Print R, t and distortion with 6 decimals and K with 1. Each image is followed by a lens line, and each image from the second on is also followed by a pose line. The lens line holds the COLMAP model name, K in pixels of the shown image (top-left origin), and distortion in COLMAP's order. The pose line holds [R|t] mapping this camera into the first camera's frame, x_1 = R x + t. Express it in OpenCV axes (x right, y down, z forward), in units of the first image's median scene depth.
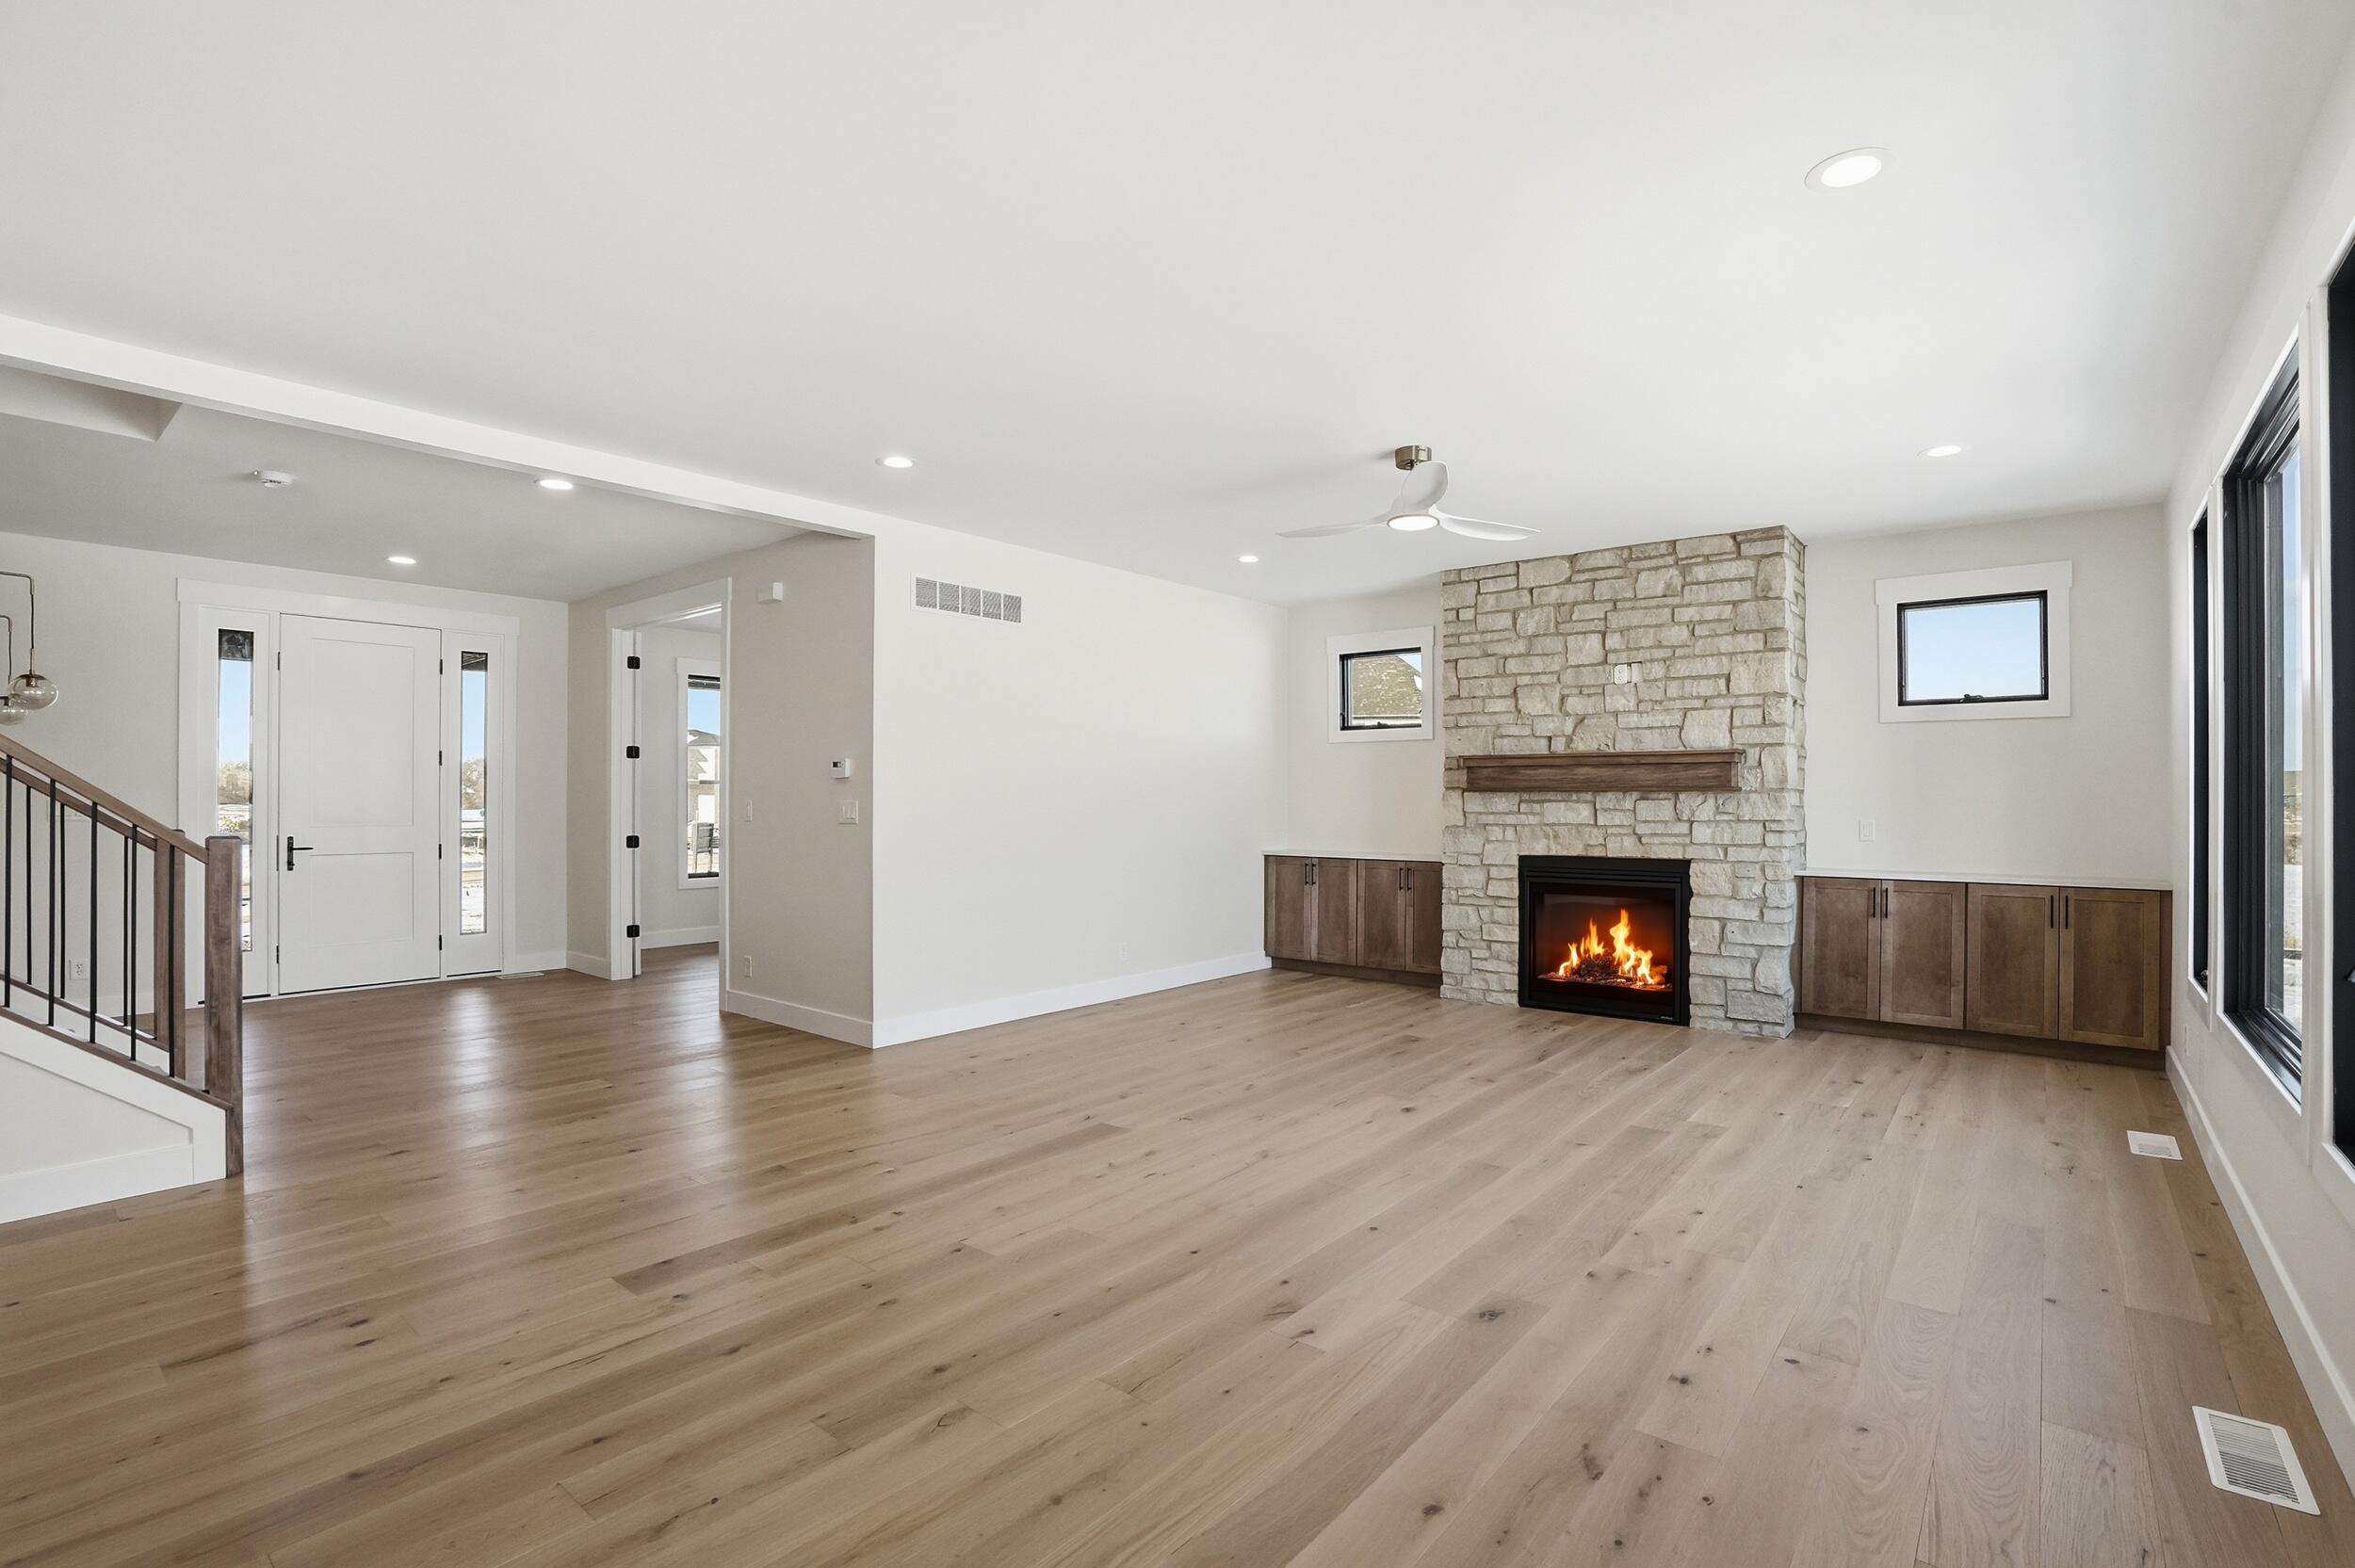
lens RADIAL K [[1102.7, 0, 1188.2], [0, 1102.7, 797.3], [0, 0, 1]] dist [-0.072123, 0.032765]
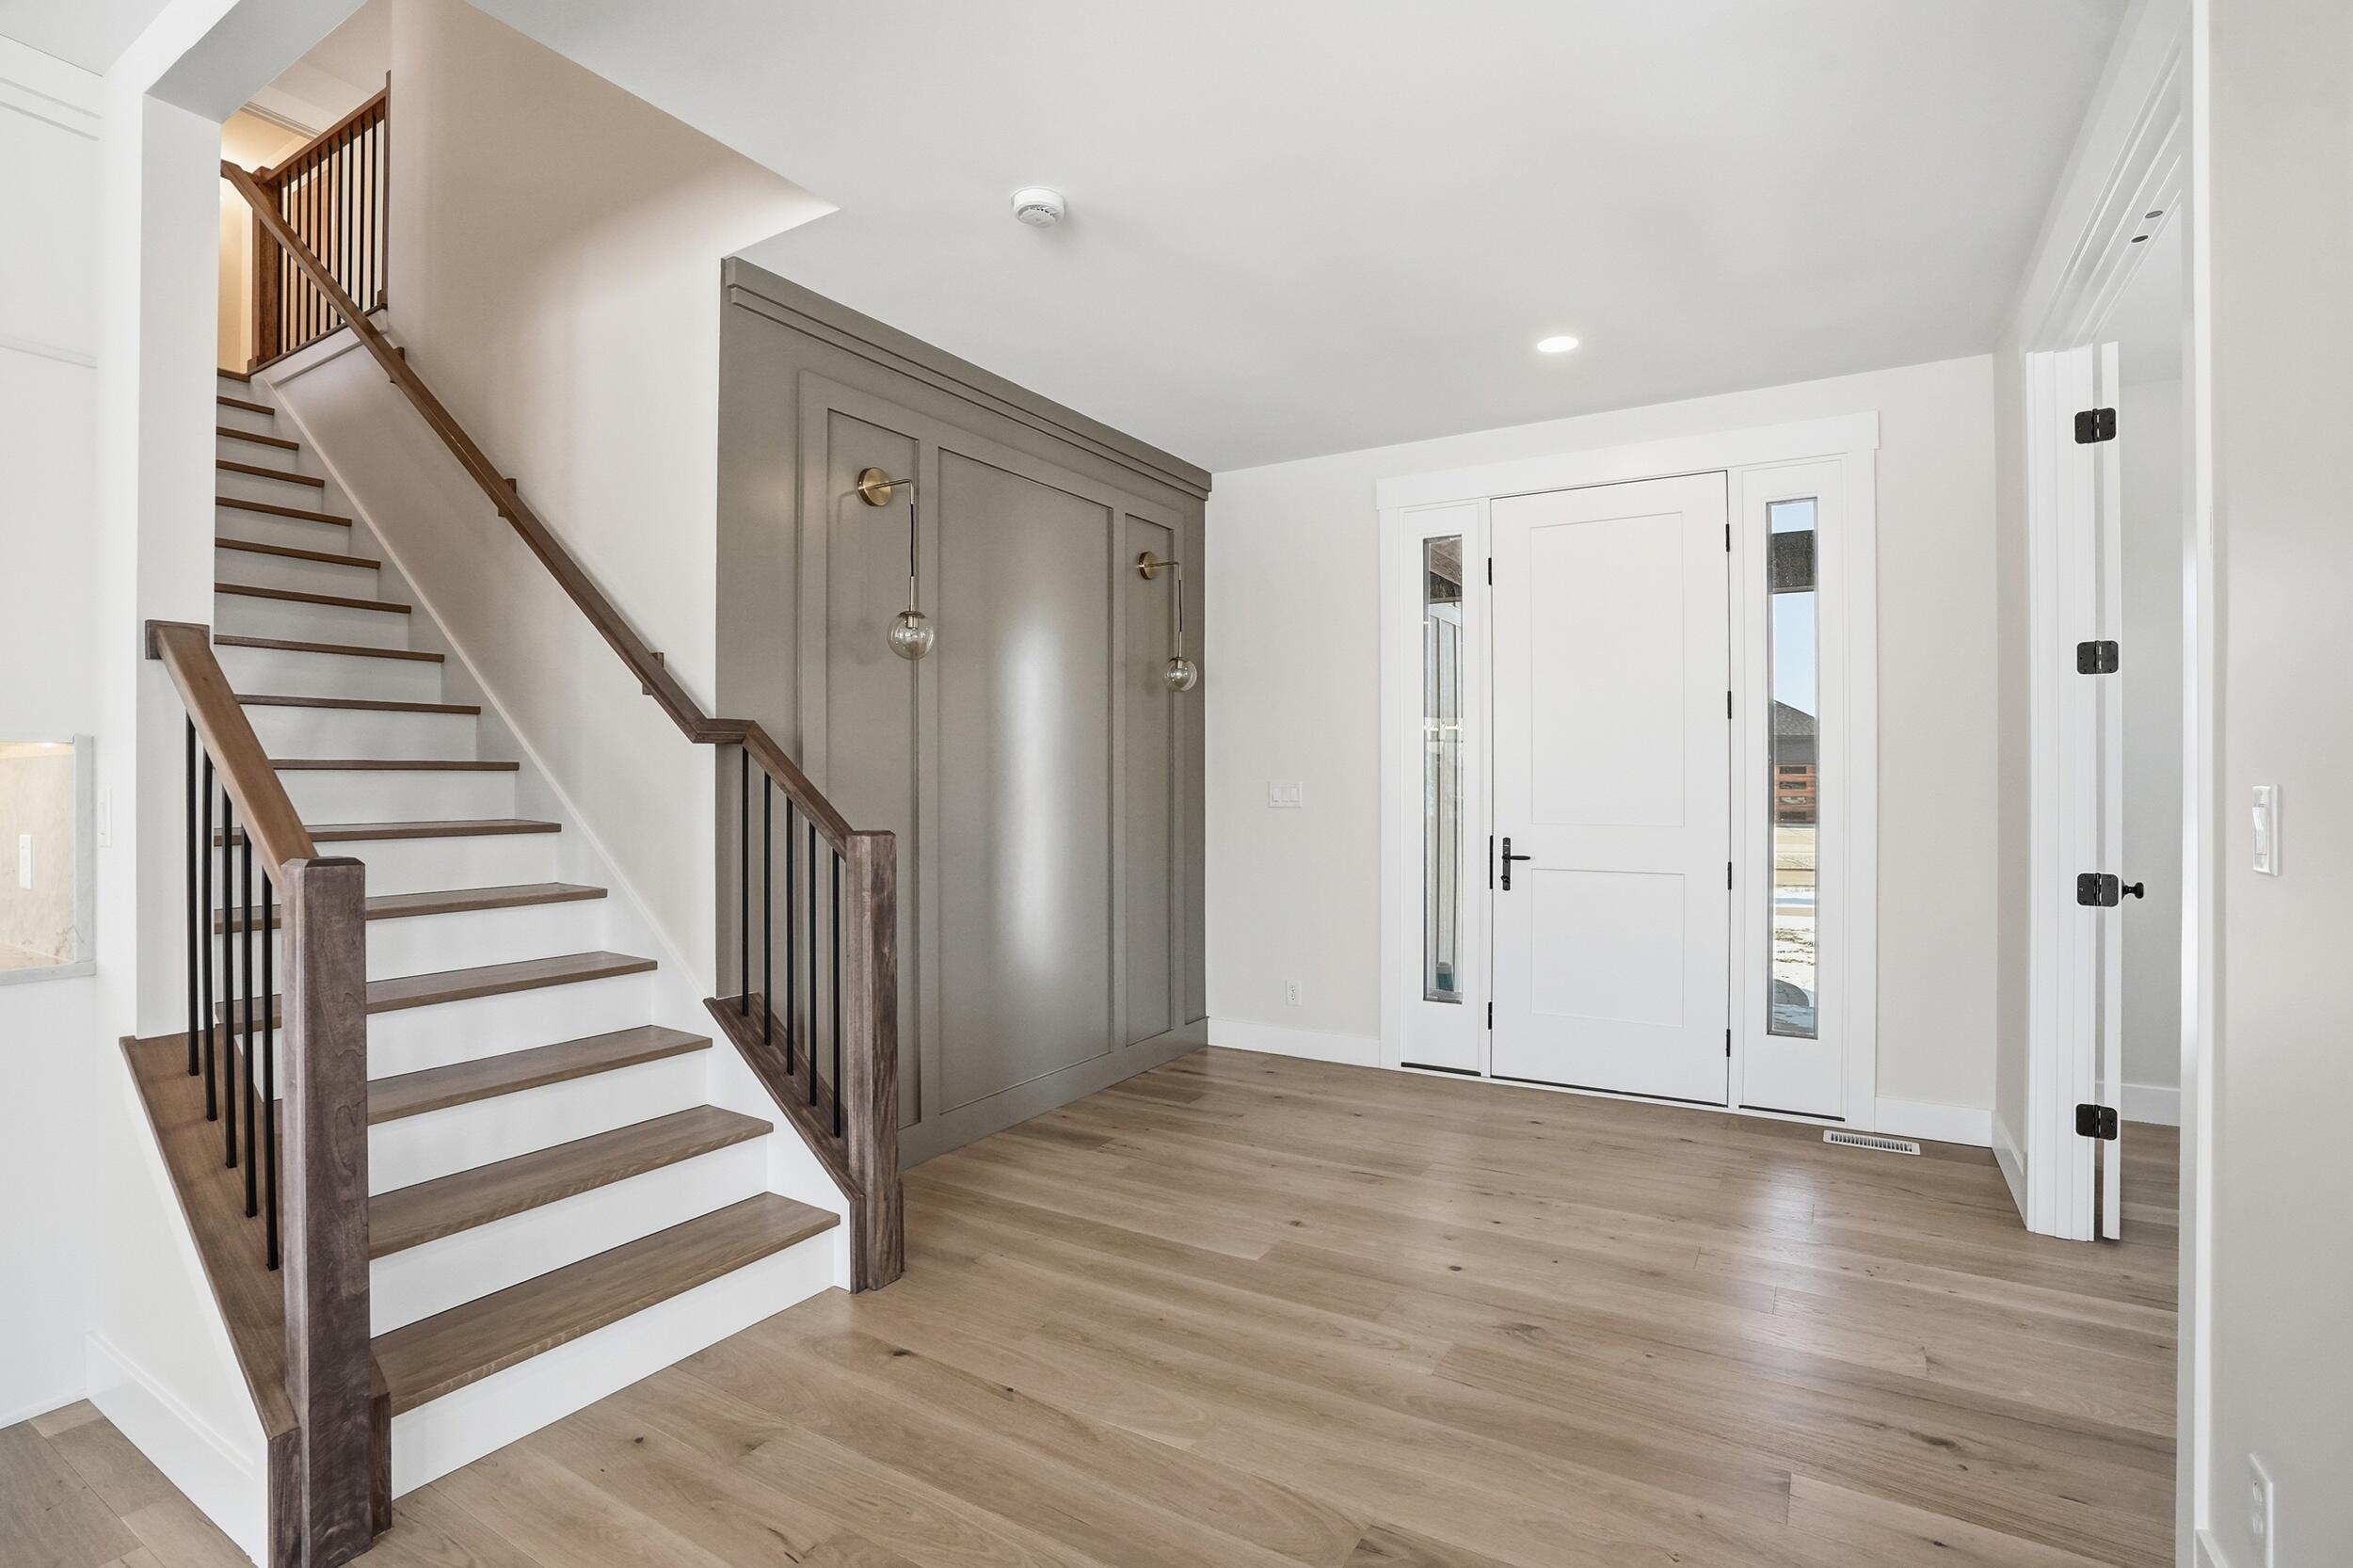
lens RADIAL K [[1108.0, 0, 1176.5], [0, 1108.0, 784.0], [0, 0, 1]] dist [-0.002127, -0.000489]
pose [[0.117399, -0.003867, -0.993077, -0.195429], [0.003385, 0.999988, -0.003494, 0.004620], [0.993079, -0.002952, 0.117411, 0.769843]]
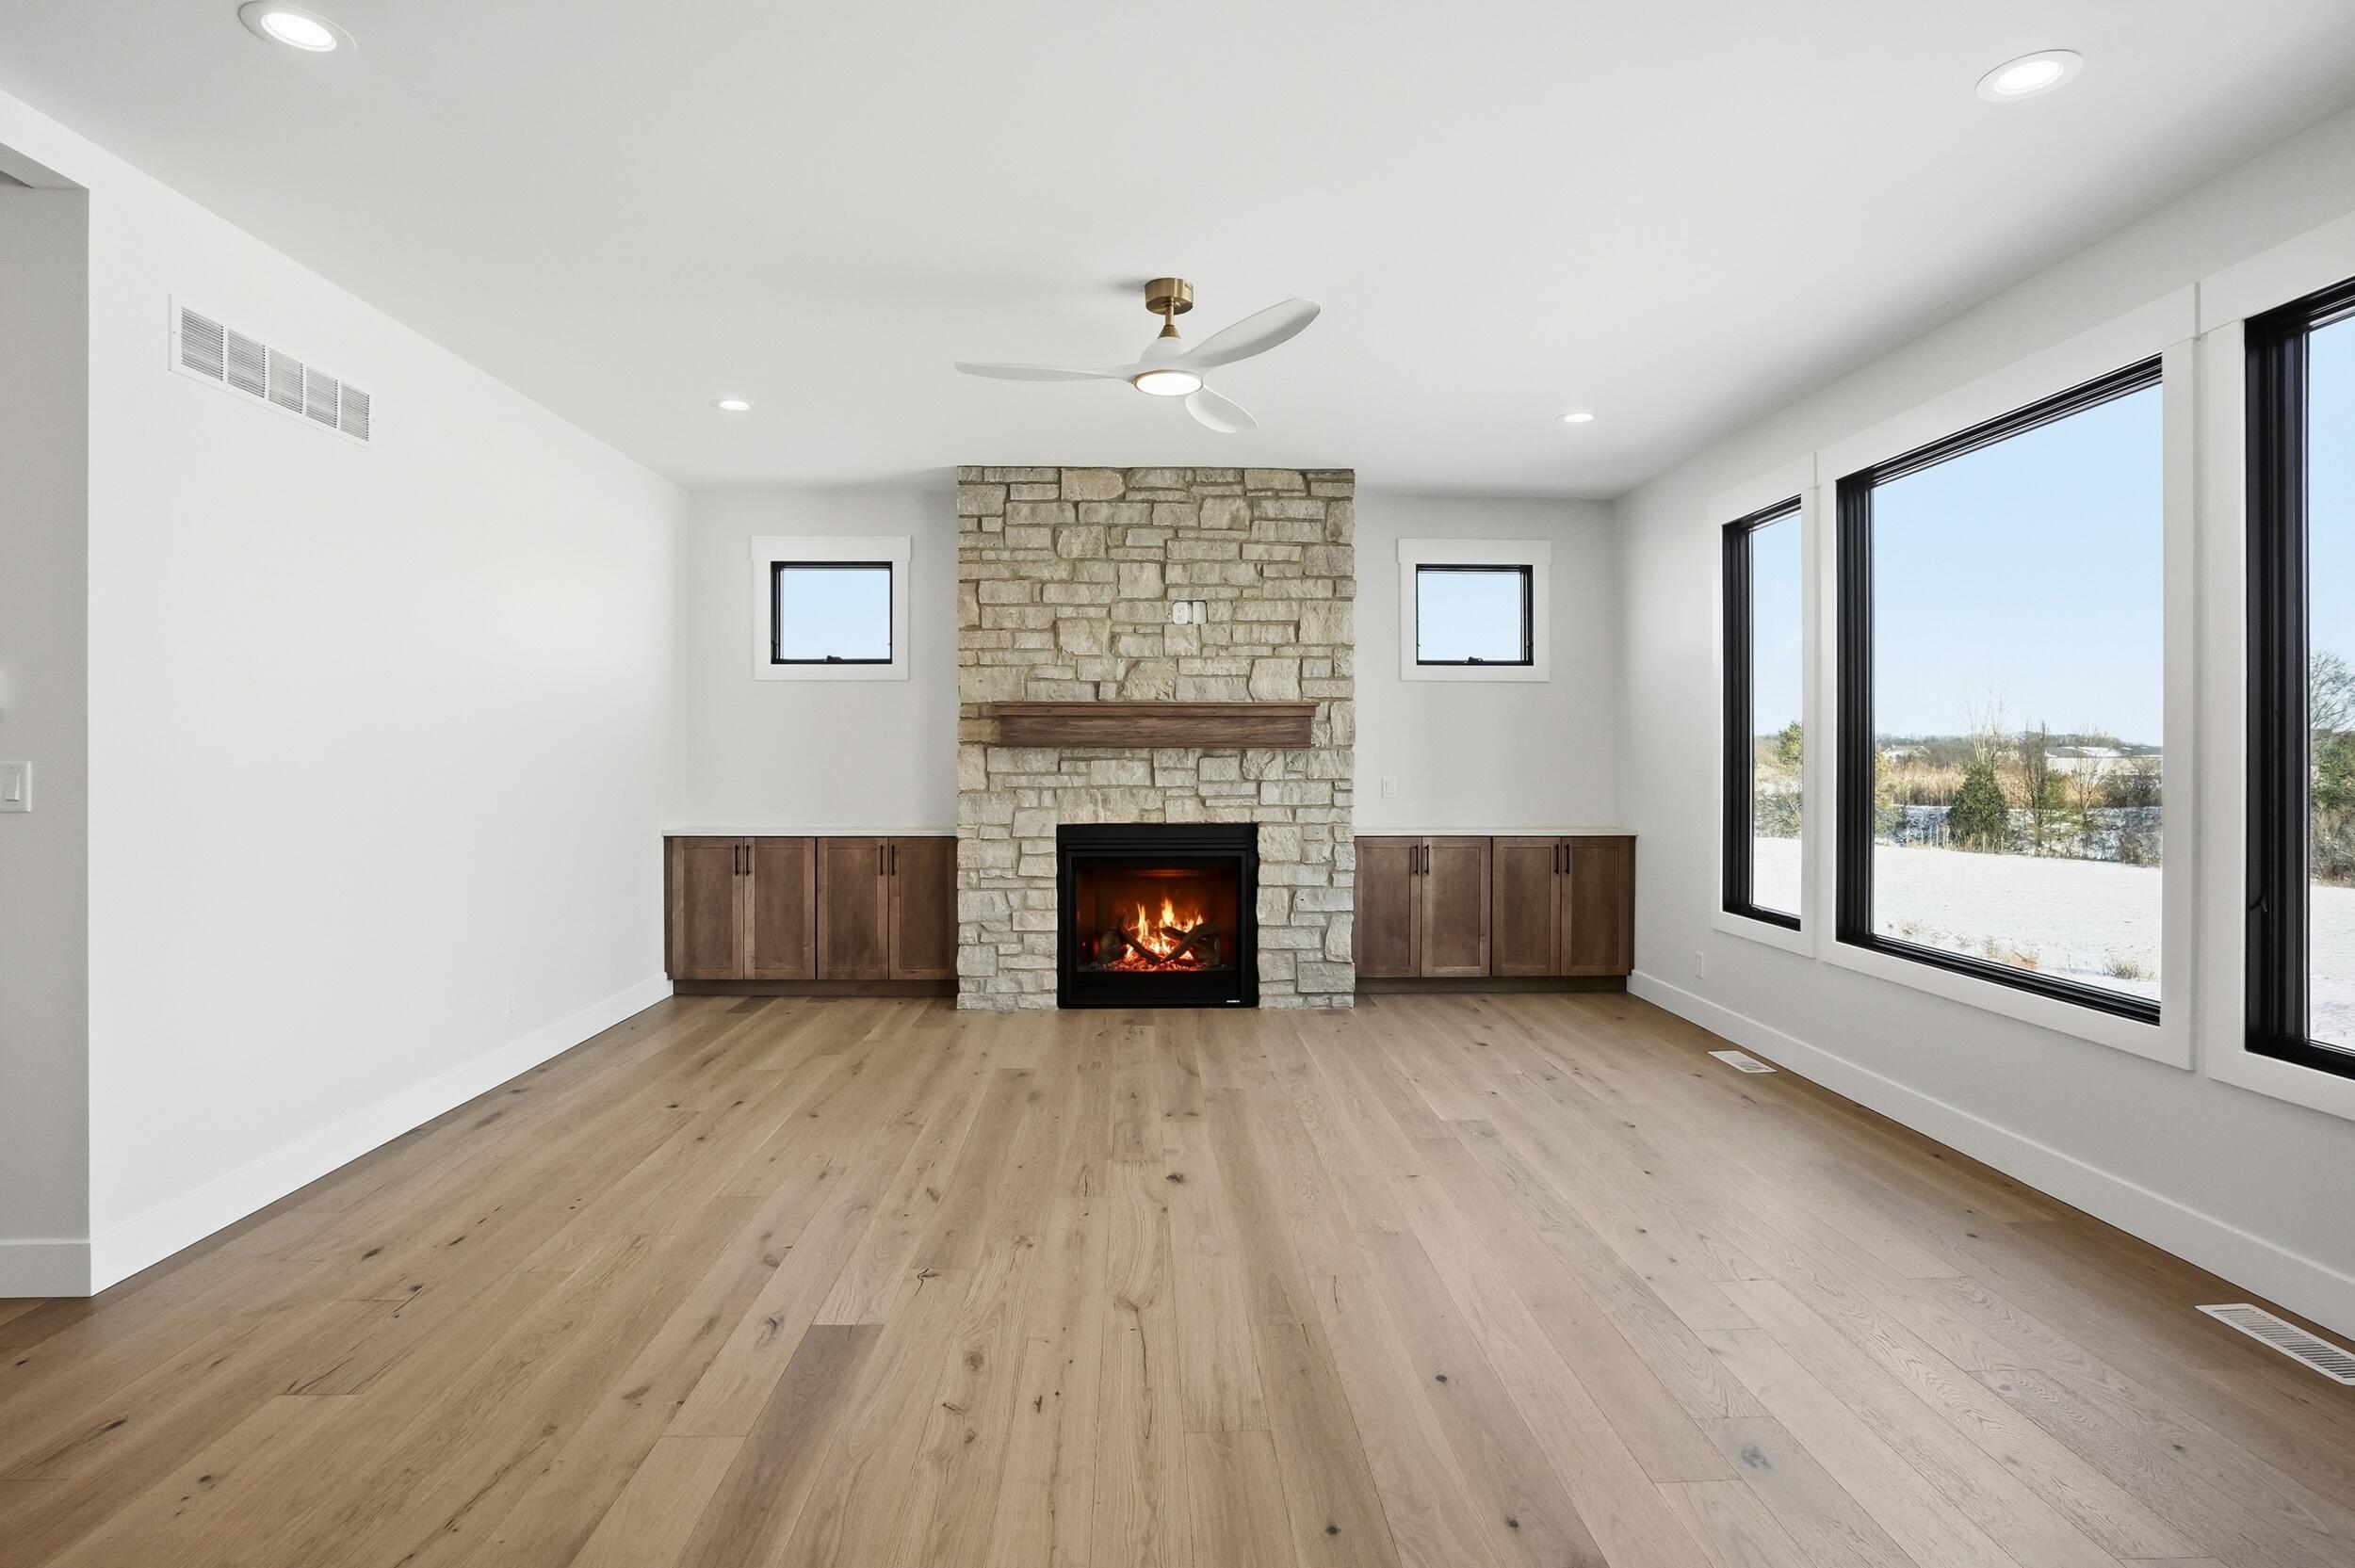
lens RADIAL K [[1189.8, 0, 1184.2], [0, 1189.8, 754.3], [0, 0, 1]] dist [-0.073611, 0.040050]
pose [[0.751660, 0.000403, 0.659550, -0.229567], [-0.001004, 0.999999, 0.000534, -0.000565], [-0.659549, -0.001064, 0.751660, 0.286431]]
